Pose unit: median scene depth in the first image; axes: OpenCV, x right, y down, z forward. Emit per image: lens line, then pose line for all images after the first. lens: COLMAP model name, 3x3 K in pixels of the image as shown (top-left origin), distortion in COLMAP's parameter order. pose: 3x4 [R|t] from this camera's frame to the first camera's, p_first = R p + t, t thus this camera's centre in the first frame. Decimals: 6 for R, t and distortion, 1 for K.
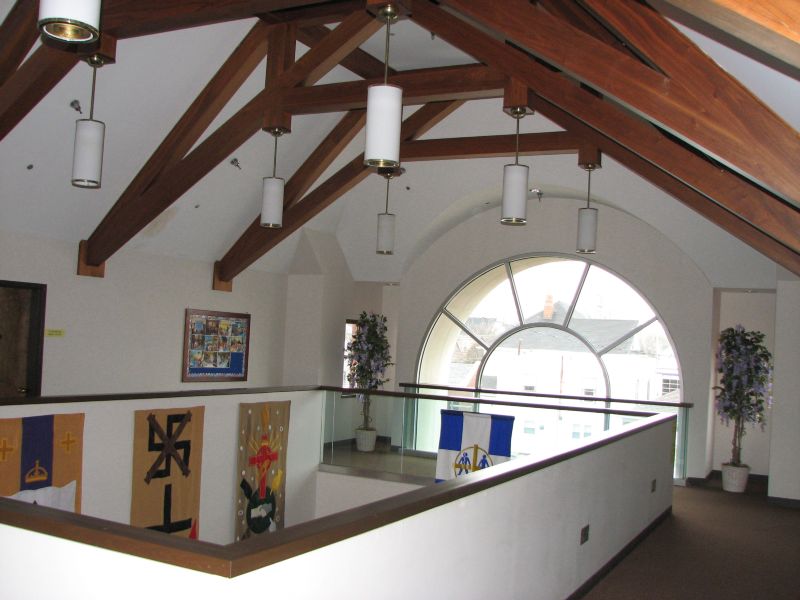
lens RADIAL K [[832.1, 0, 400.9], [0, 832.1, 335.7], [0, 0, 1]] dist [-0.238146, 0.256170]
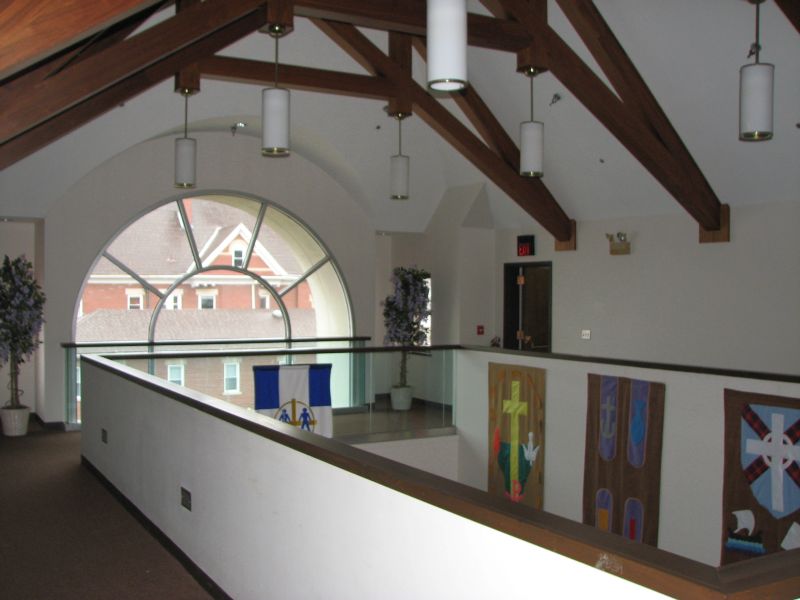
lens RADIAL K [[871.2, 0, 397.3], [0, 871.2, 311.6], [0, 0, 1]] dist [-0.220242, 0.315329]
pose [[0.544651, -0.065523, 0.836099, -0.558599], [0.018557, 0.997641, 0.066095, -0.024827], [-0.838457, -0.020483, 0.544582, 0.313536]]
